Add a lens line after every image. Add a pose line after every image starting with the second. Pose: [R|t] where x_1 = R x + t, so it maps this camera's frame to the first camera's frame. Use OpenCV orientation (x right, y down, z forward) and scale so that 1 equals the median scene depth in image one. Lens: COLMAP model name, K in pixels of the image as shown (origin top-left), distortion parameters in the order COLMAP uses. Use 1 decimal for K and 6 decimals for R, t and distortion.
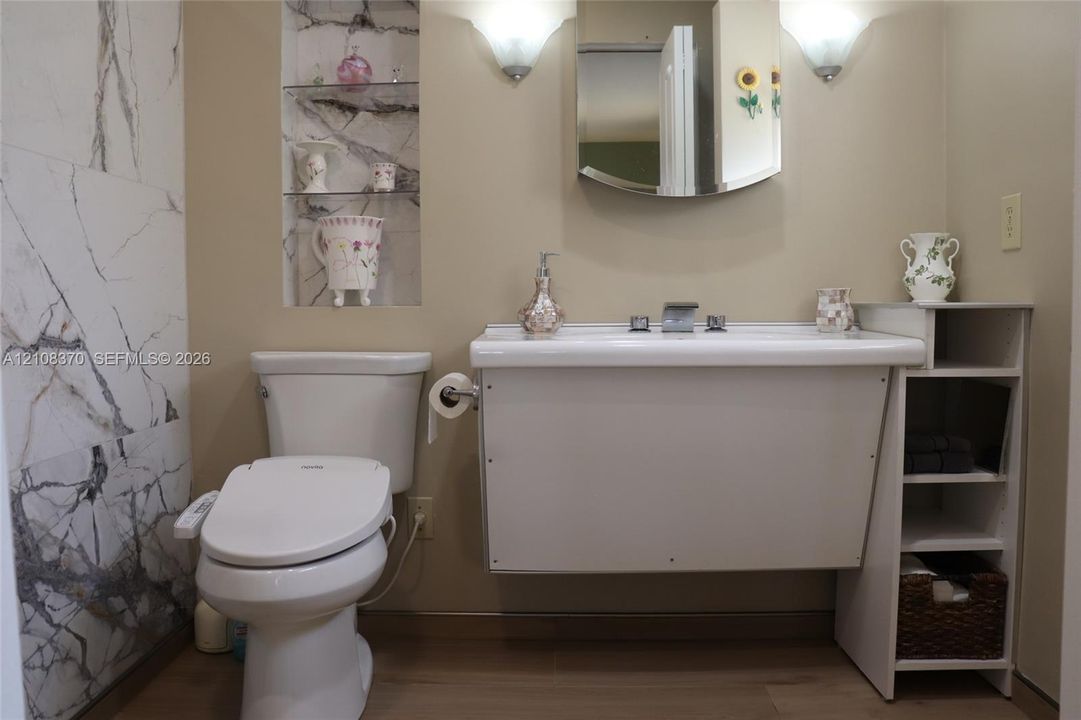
lens RADIAL K [[875.3, 0, 536.2], [0, 875.3, 363.0], [0, 0, 1]] dist [-0.096427, 0.050377]
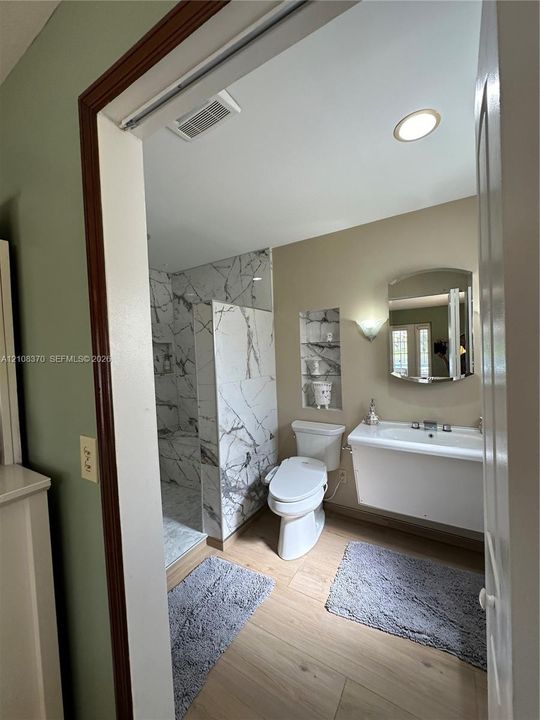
lens RADIAL K [[289.4, 0, 269.2], [0, 289.4, 361.1], [0, 0, 1]] dist [-0.007546, 0.001592]
pose [[0.860457, -0.009434, -0.509436, 0.218567], [-0.001385, 0.999782, -0.020855, -0.275316], [0.509522, 0.018650, 0.860256, -0.056573]]
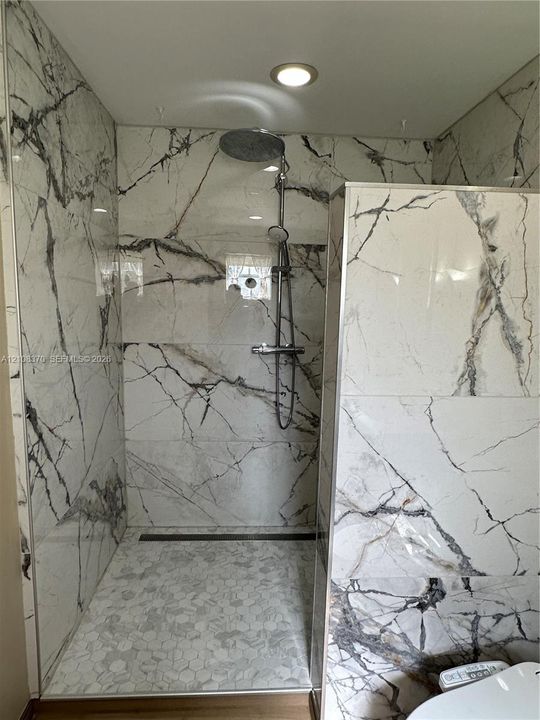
lens RADIAL K [[443.0, 0, 266.8], [0, 443.0, 361.0], [0, 0, 1]] dist [0.000293, 0.000527]
pose [[0.079529, 0.156391, -0.984488, 0.156166], [-0.091997, 0.984553, 0.148970, -0.354769], [0.992578, 0.078722, 0.092688, 0.603951]]
